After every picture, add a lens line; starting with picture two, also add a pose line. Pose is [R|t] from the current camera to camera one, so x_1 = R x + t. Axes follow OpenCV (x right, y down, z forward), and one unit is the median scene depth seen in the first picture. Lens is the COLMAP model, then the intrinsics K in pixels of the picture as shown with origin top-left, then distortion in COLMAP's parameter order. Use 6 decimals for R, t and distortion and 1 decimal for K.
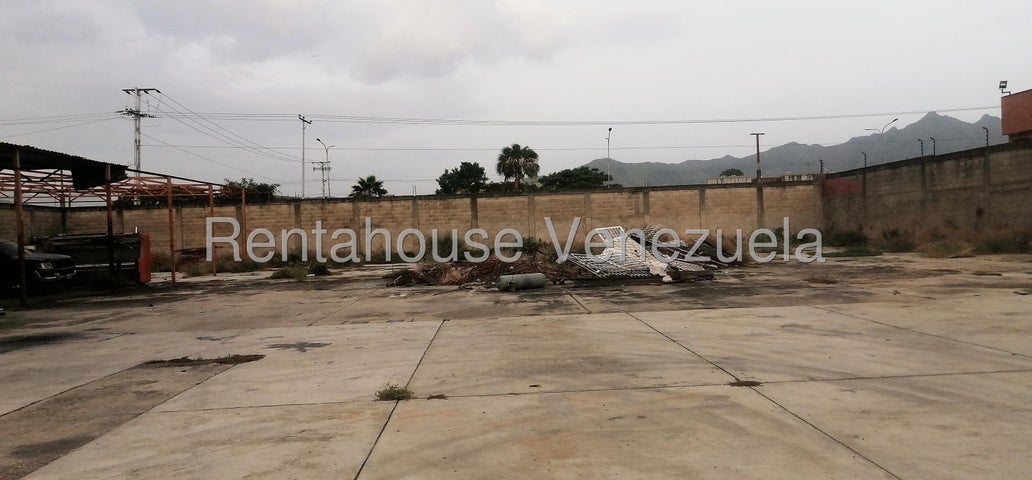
lens RADIAL K [[793.4, 0, 508.6], [0, 793.4, 259.9], [0, 0, 1]] dist [-0.000797, 0.008334]
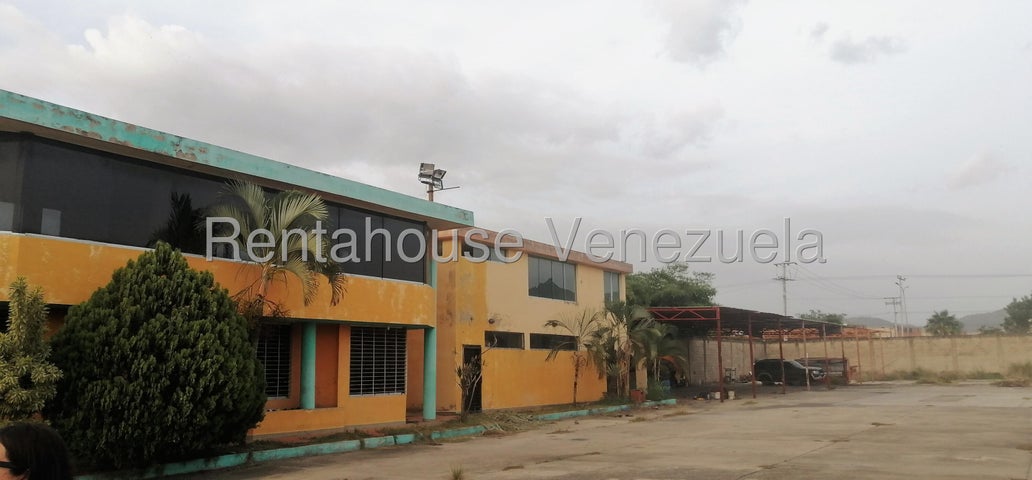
lens RADIAL K [[793.4, 0, 508.6], [0, 793.4, 259.9], [0, 0, 1]] dist [-0.000797, 0.008334]
pose [[0.802160, -0.055513, -0.594523, 0.019031], [-0.034992, 0.989588, -0.139614, 0.010568], [0.596083, 0.132796, 0.791865, -0.379260]]
